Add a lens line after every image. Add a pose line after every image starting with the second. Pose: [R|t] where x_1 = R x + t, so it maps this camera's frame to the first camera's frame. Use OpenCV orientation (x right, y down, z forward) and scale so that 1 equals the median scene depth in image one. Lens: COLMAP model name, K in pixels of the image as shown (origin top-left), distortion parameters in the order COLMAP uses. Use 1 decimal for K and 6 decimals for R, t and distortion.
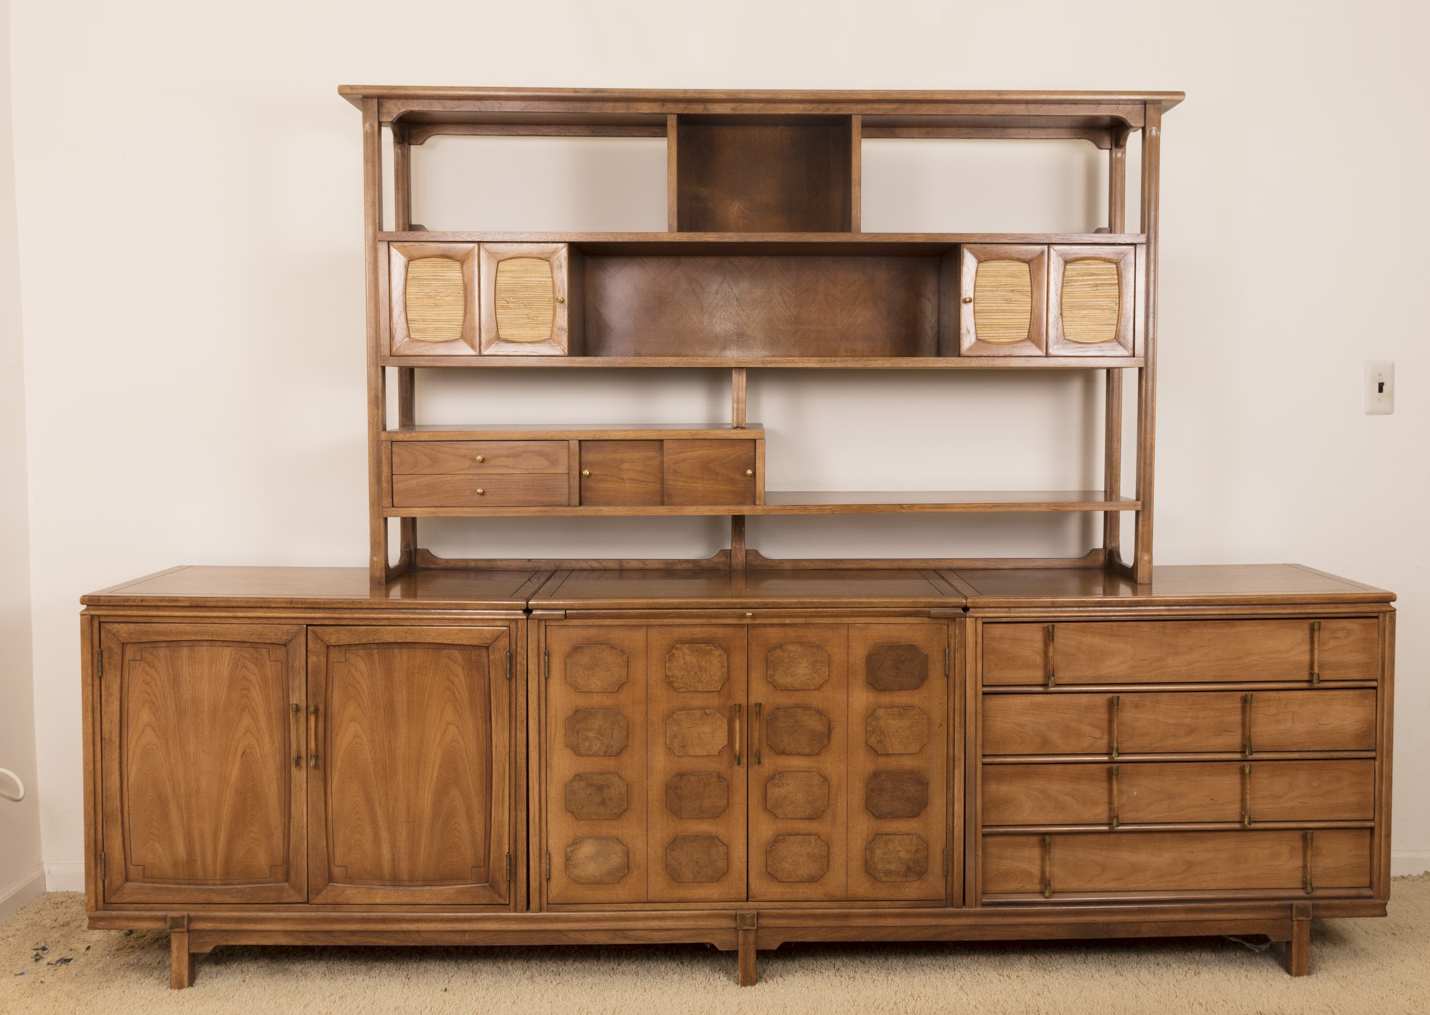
lens RADIAL K [[1306.1, 0, 768.8], [0, 1306.1, 472.5], [0, 0, 1]] dist [0.004553, -0.000304]
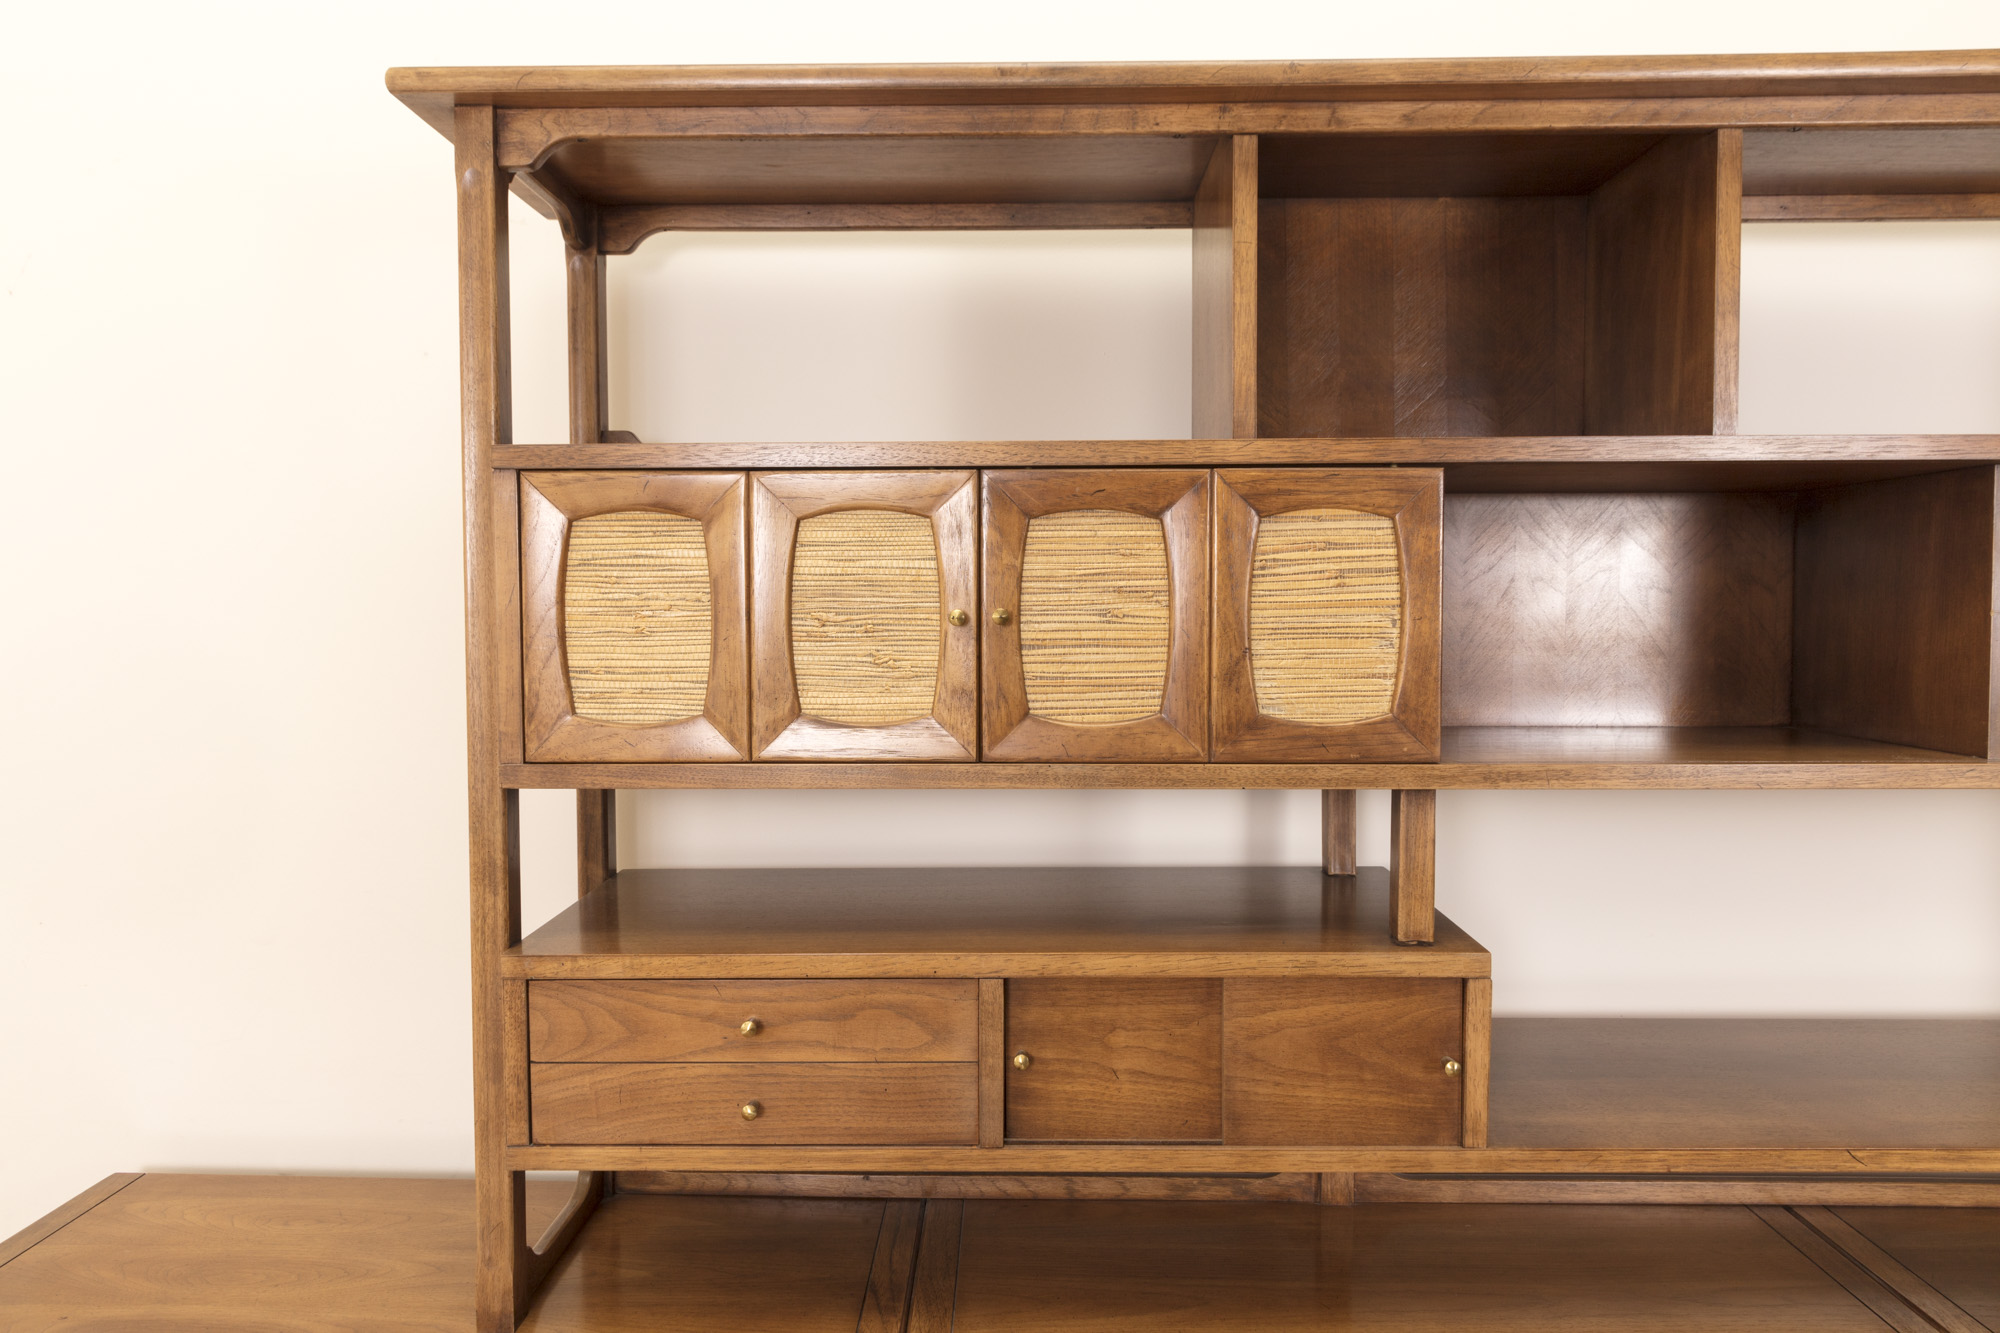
lens RADIAL K [[1305.6, 0, 1003.2], [0, 1305.6, 669.1], [0, 0, 1]] dist [0.001203, -0.000982]
pose [[0.999064, -0.001552, -0.043234, -0.134282], [0.000936, 0.999898, -0.014271, -0.115251], [0.043252, 0.014217, 0.998963, 0.637596]]
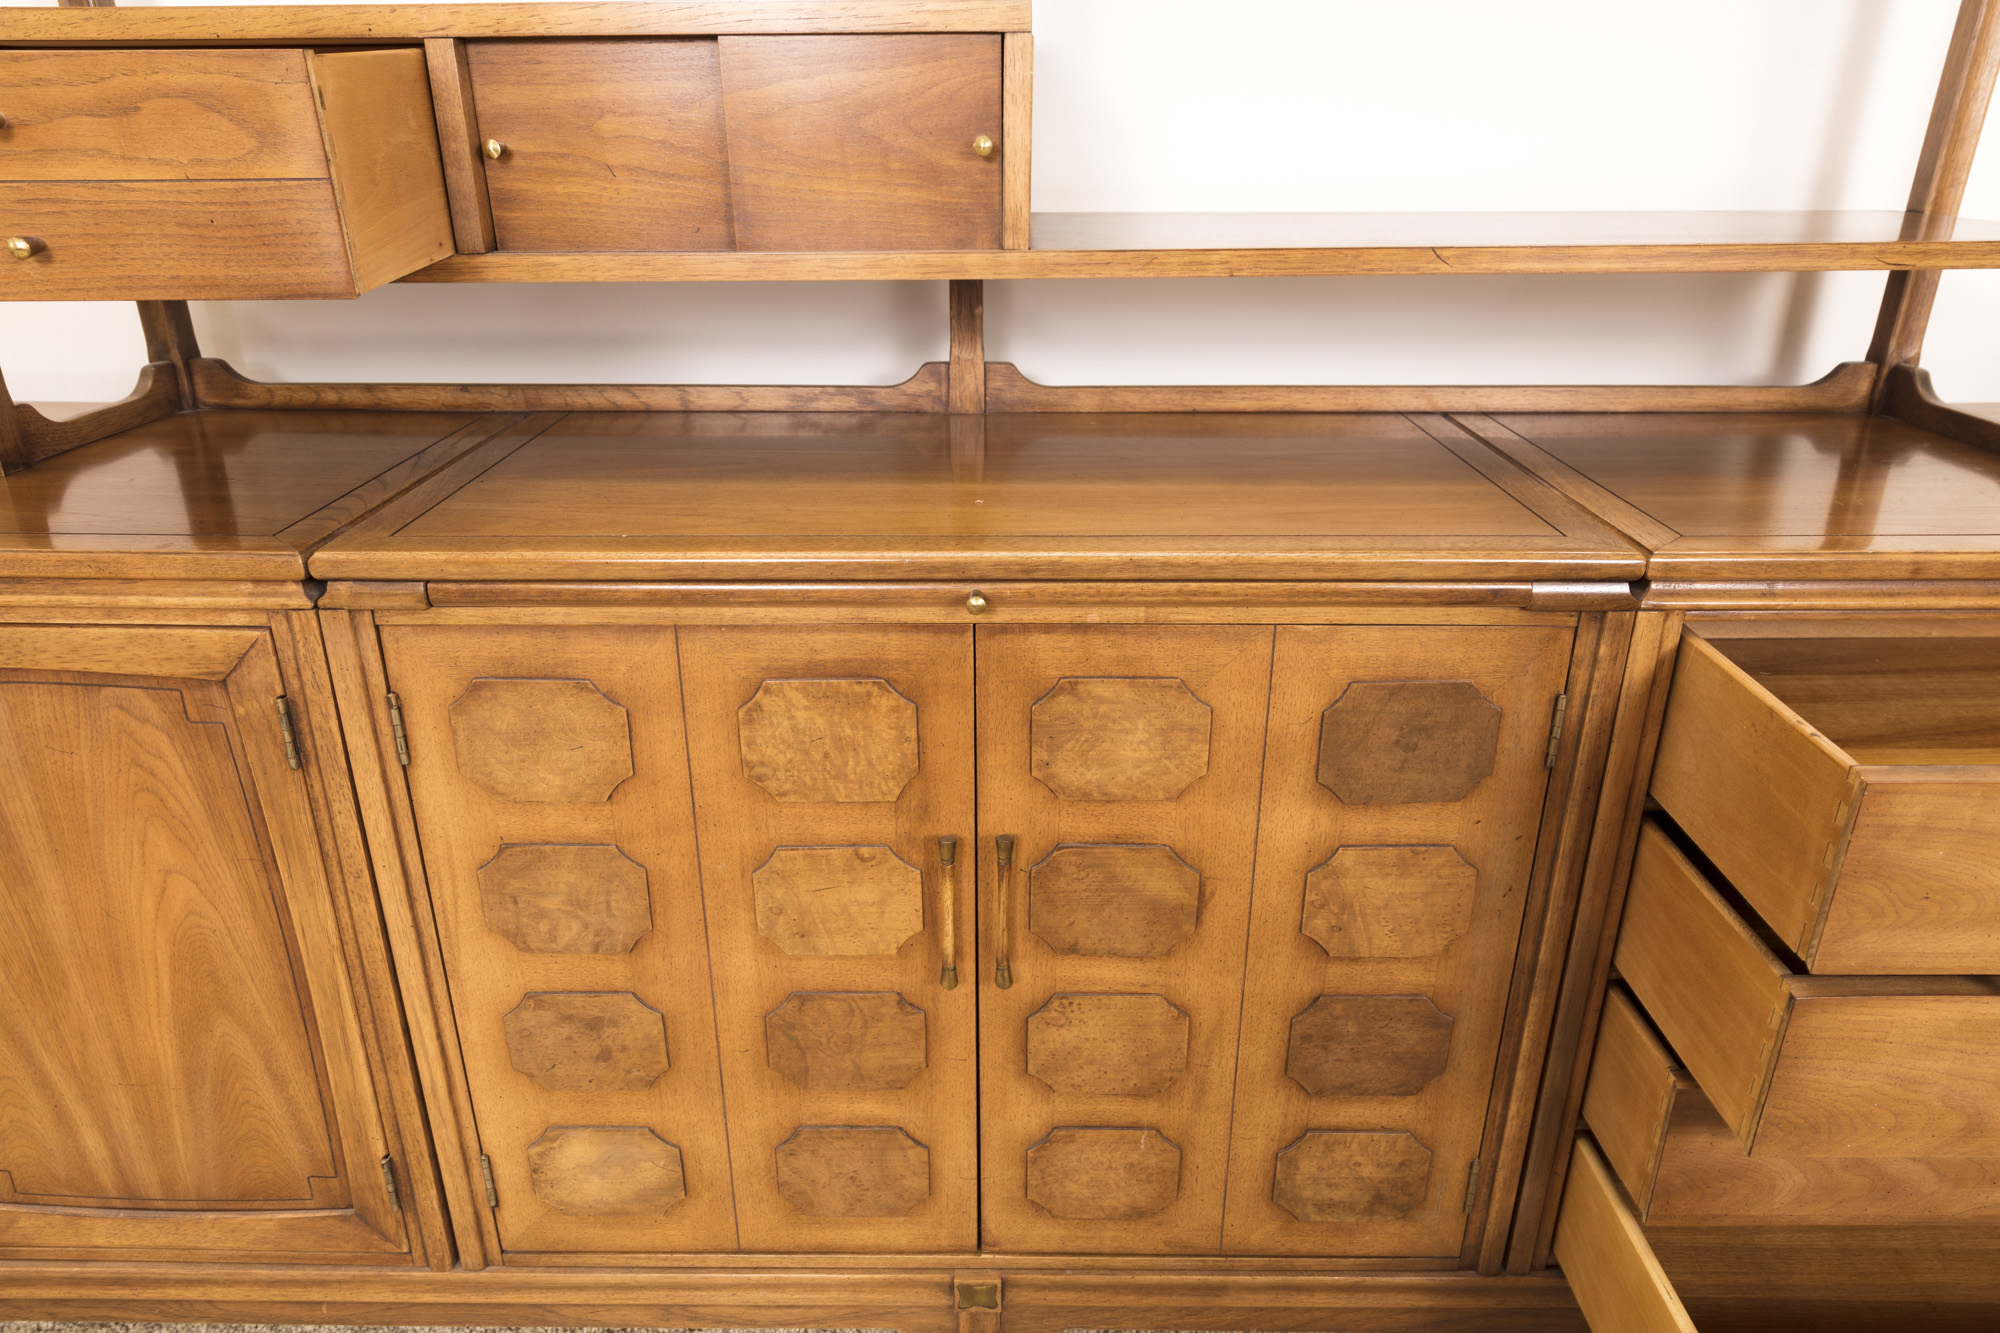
lens RADIAL K [[1295.8, 0, 994.9], [0, 1295.8, 669.5], [0, 0, 1]] dist [-0.000156, -0.002666]
pose [[0.999316, 0.011408, -0.035172, 0.000931], [0.001028, 0.942276, 0.334837, 0.015717], [0.036962, -0.334644, 0.941619, 0.678247]]
